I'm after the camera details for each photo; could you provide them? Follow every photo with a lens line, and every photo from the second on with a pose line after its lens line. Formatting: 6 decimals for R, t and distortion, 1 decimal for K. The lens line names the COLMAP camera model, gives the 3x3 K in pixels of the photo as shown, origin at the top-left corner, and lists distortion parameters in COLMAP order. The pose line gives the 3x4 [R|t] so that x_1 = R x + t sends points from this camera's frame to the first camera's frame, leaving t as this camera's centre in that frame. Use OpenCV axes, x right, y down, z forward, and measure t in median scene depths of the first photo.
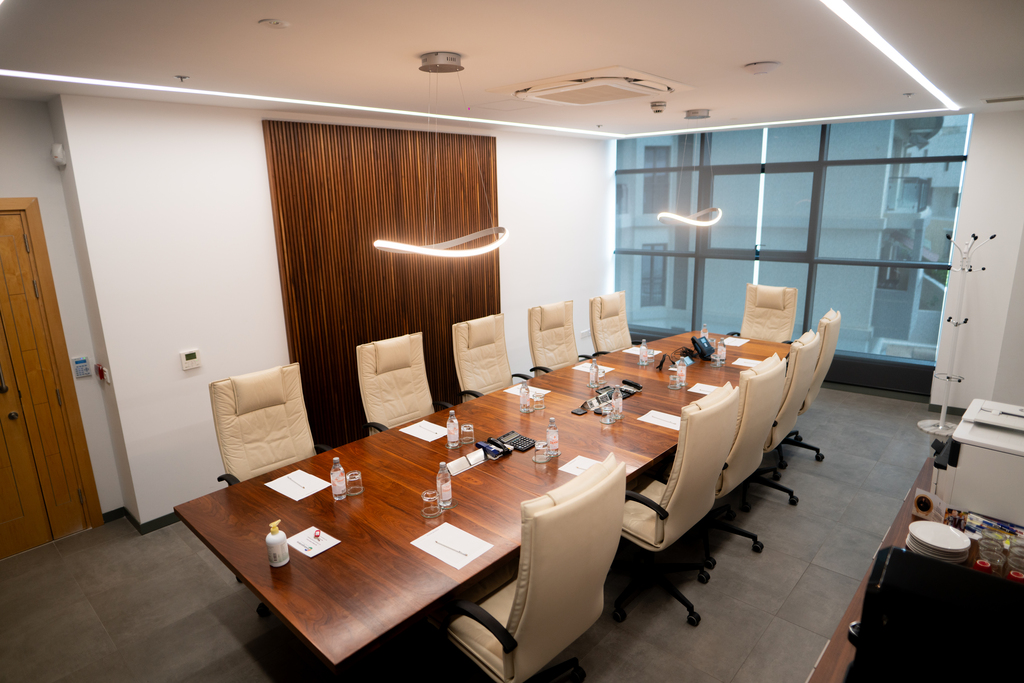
lens RADIAL K [[595.3, 0, 512.4], [0, 595.3, 333.8], [0, 0, 1]] dist [-0.001744, 0.000187]
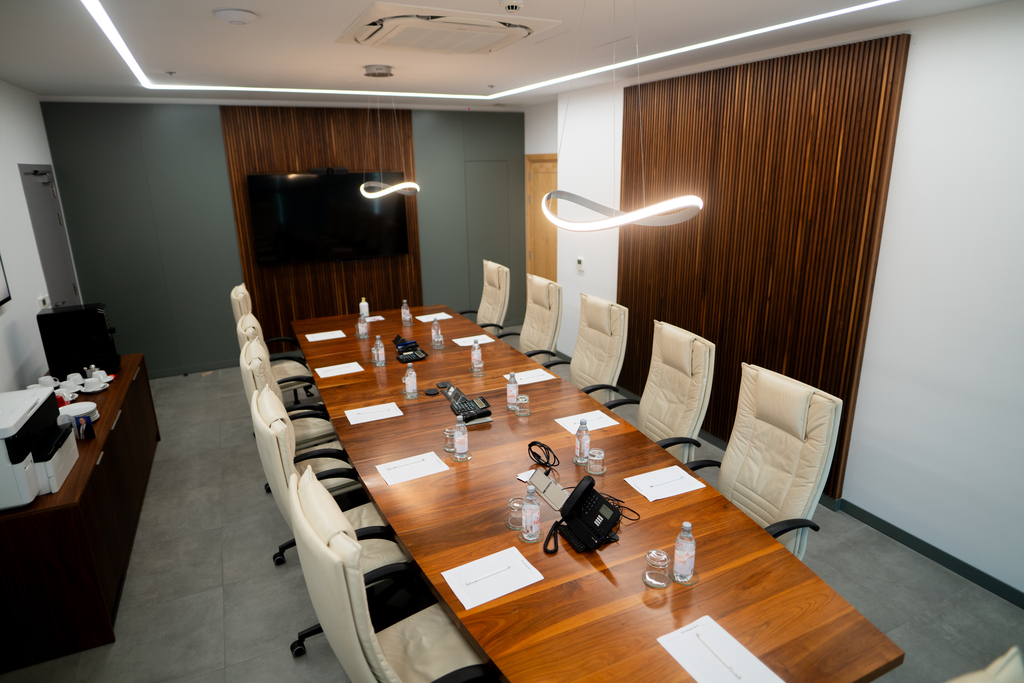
lens RADIAL K [[595.3, 0, 512.4], [0, 595.3, 333.8], [0, 0, 1]] dist [-0.001744, 0.000187]
pose [[-0.363062, 0.287158, -0.886412, 0.747979], [-0.191990, 0.907857, 0.372742, -0.270719], [0.911771, 0.305510, -0.274476, 1.105072]]
